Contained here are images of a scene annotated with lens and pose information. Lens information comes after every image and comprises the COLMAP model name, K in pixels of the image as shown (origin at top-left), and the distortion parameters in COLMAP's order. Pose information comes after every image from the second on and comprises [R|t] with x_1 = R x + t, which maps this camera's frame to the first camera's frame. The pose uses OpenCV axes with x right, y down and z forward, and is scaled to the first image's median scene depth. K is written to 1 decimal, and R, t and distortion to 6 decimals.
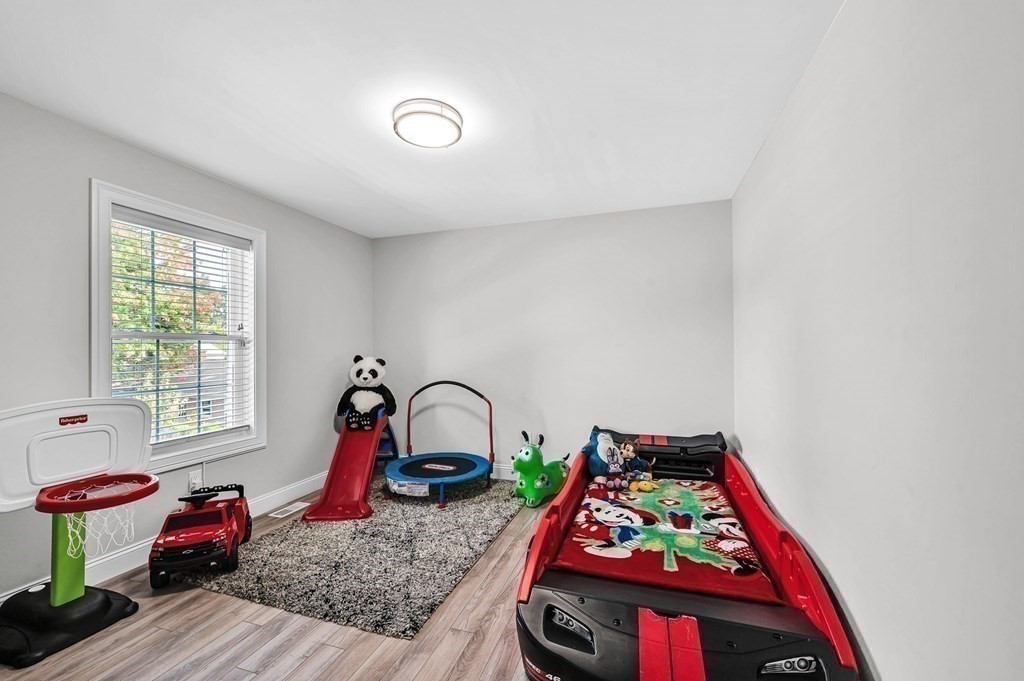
lens RADIAL K [[413.6, 0, 511.5], [0, 413.6, 345.4], [0, 0, 1]] dist [0.001470, 0.000132]
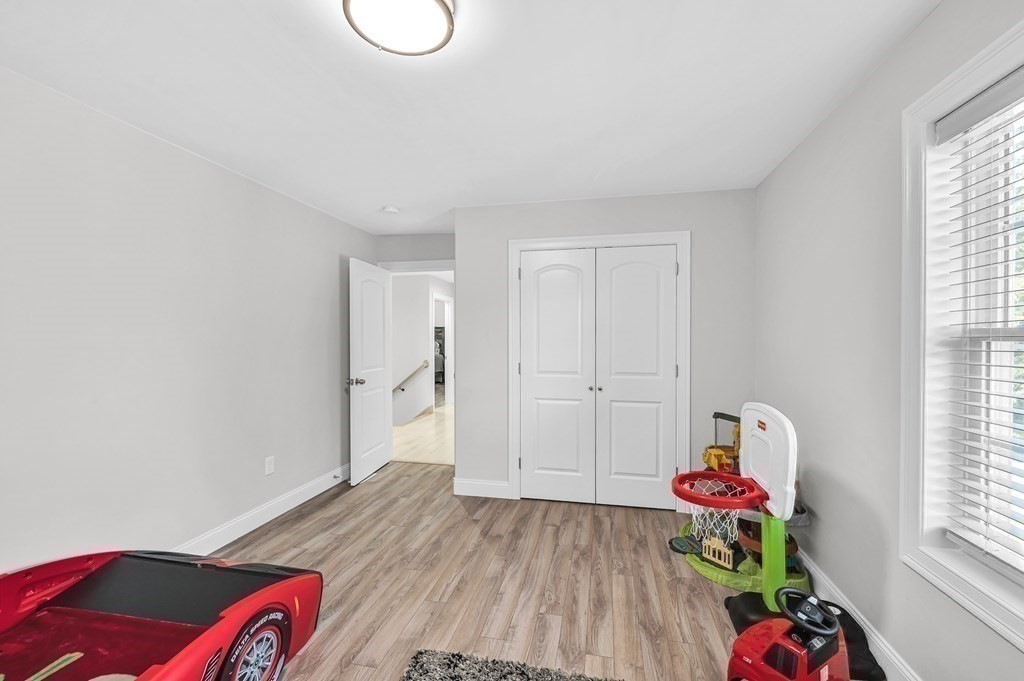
lens RADIAL K [[413.6, 0, 513.5], [0, 413.6, 337.0], [0, 0, 1]] dist [0.001470, 0.000132]
pose [[-0.994472, 0.008828, -0.104627, -0.387404], [0.008933, 0.999960, -0.000533, -0.036282], [0.104618, -0.001465, -0.994511, 2.102400]]
